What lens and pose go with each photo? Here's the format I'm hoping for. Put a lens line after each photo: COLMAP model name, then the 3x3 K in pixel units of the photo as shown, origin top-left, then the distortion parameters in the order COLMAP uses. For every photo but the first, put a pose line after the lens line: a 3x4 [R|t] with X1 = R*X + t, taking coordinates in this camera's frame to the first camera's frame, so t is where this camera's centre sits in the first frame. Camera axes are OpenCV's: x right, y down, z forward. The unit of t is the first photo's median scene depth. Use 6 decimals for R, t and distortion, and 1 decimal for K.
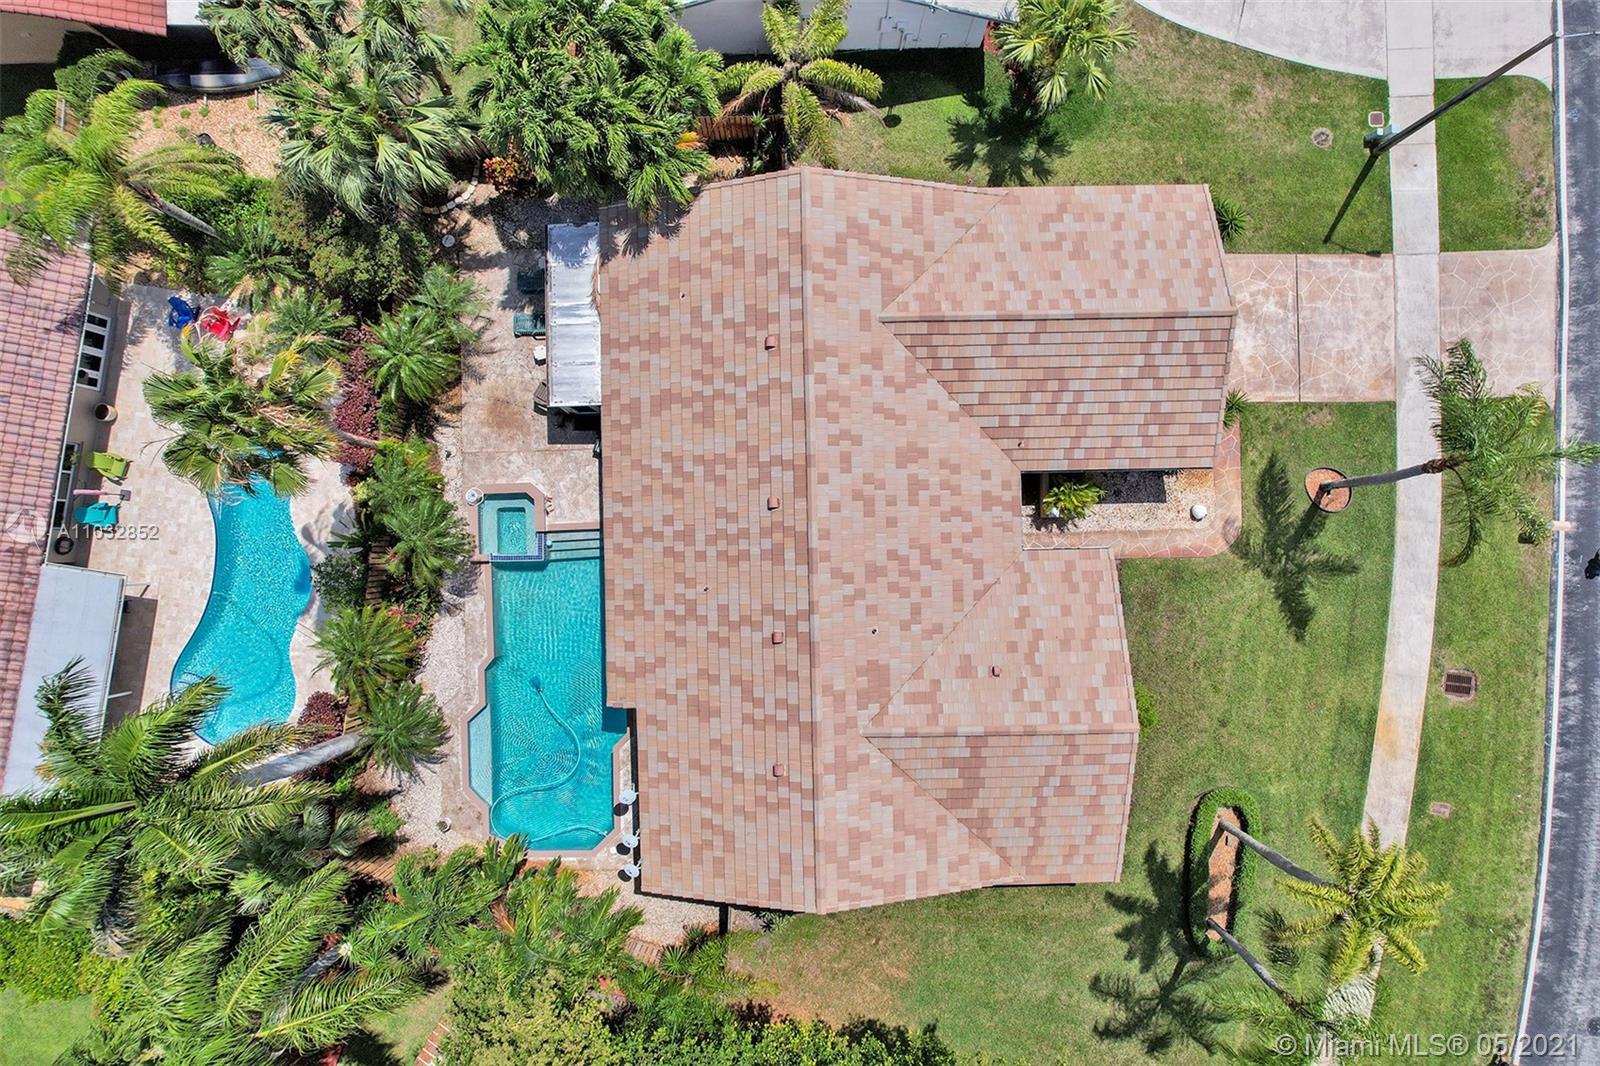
lens RADIAL K [[1018.2, 0, 800.0], [0, 1018.2, 533.0], [0, 0, 1]] dist [-0.062581, 0.067047]
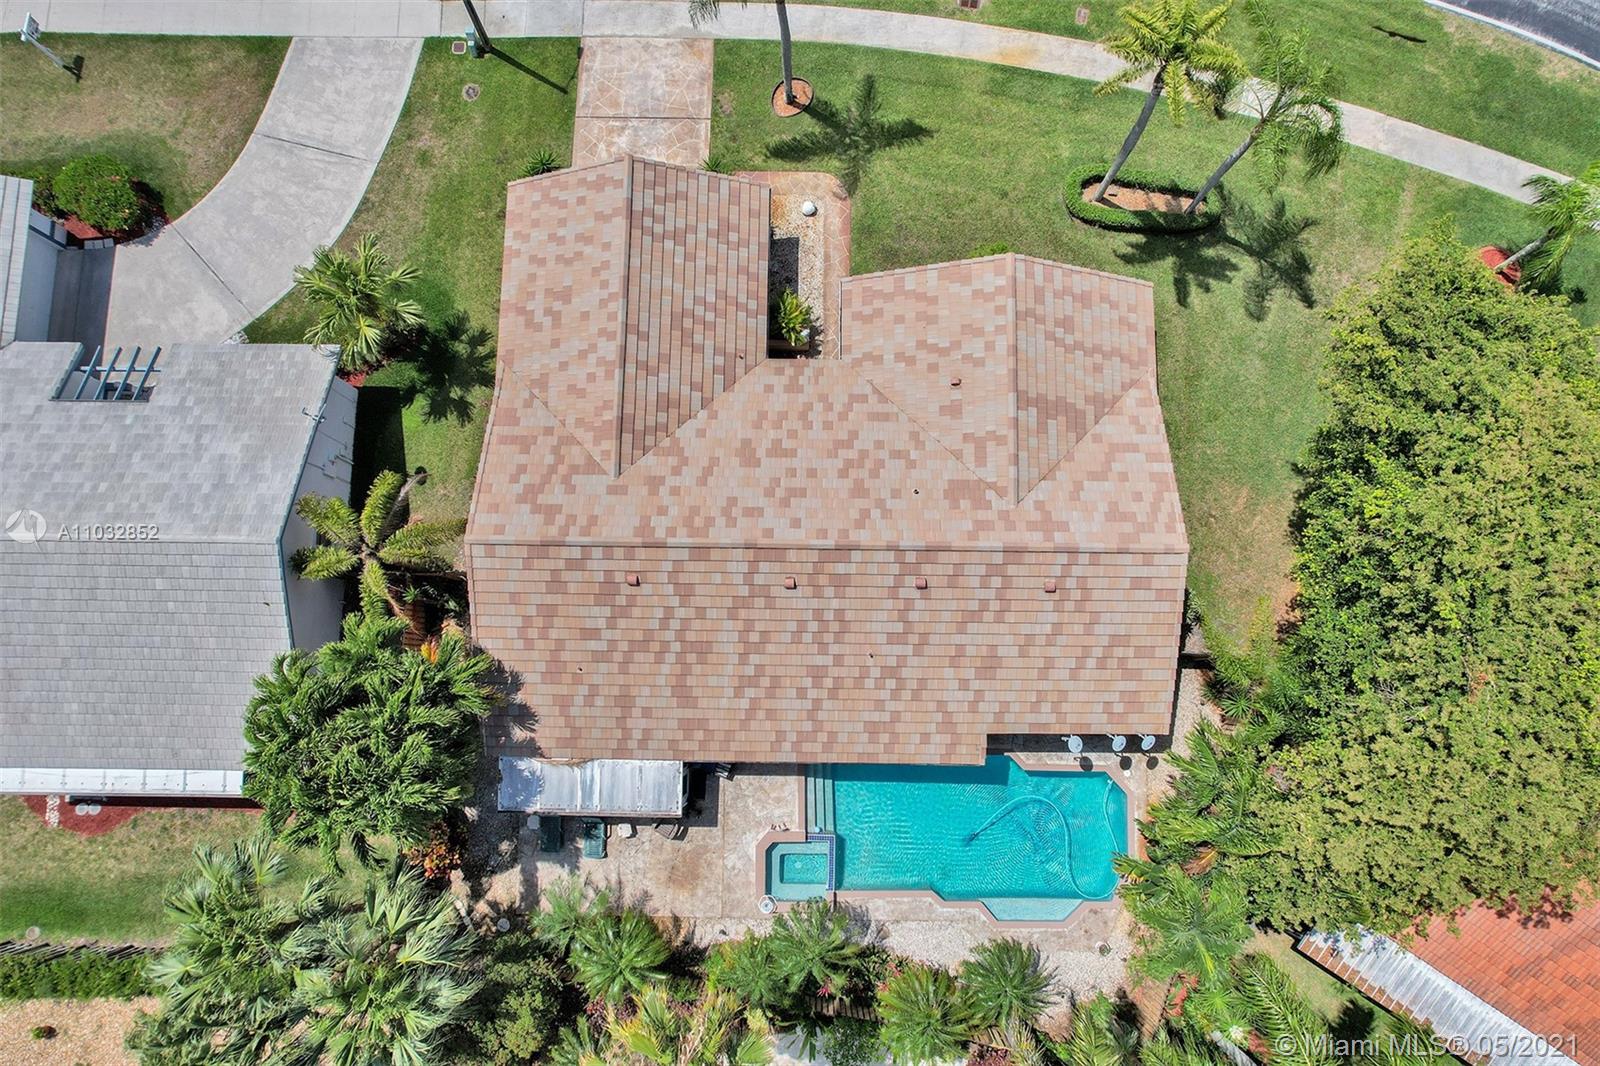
lens RADIAL K [[1018.2, 0, 800.0], [0, 1018.2, 533.0], [0, 0, 1]] dist [-0.062581, 0.067047]
pose [[0.036098, -0.988681, 0.145624, -0.113485], [0.999336, 0.036442, -0.000310, -0.018540], [-0.005001, 0.145539, 0.989340, -0.020815]]
